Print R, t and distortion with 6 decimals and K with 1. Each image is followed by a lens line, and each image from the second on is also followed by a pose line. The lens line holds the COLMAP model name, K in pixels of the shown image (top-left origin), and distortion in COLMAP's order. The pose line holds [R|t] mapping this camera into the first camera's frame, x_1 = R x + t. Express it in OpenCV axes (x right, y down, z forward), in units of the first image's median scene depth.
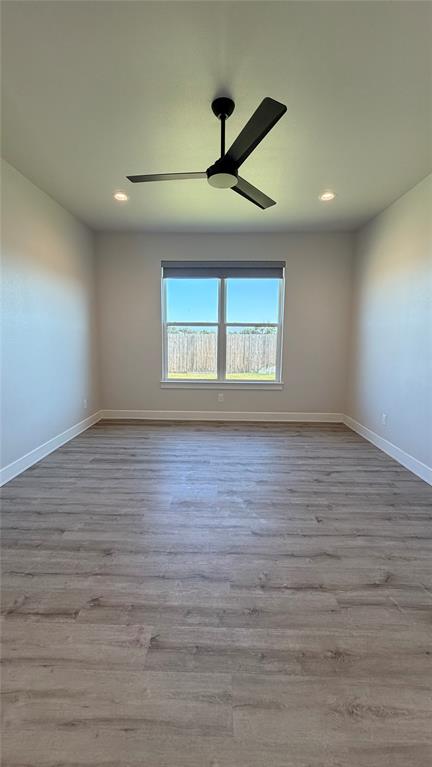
lens RADIAL K [[306.3, 0, 211.7], [0, 306.3, 381.9], [0, 0, 1]] dist [0.000892, -0.000129]
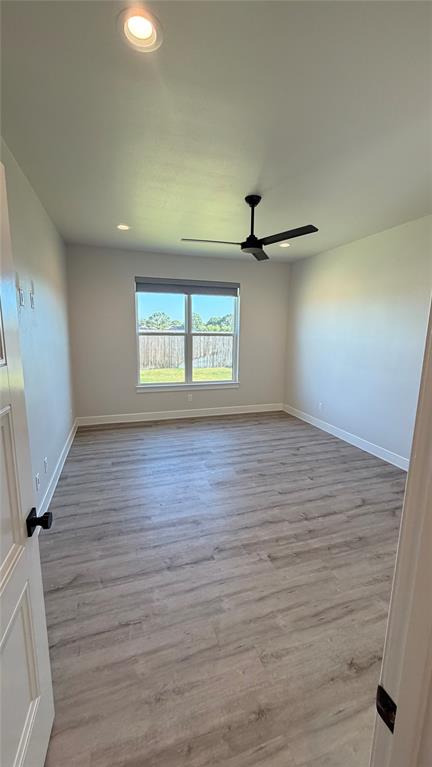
lens RADIAL K [[306.3, 0, 210.3], [0, 306.3, 386.1], [0, 0, 1]] dist [0.000892, -0.000129]
pose [[0.943959, -0.058356, 0.324862, -0.373007], [0.043187, 0.997622, 0.053715, -0.070610], [-0.327224, -0.036675, 0.944235, -0.164094]]
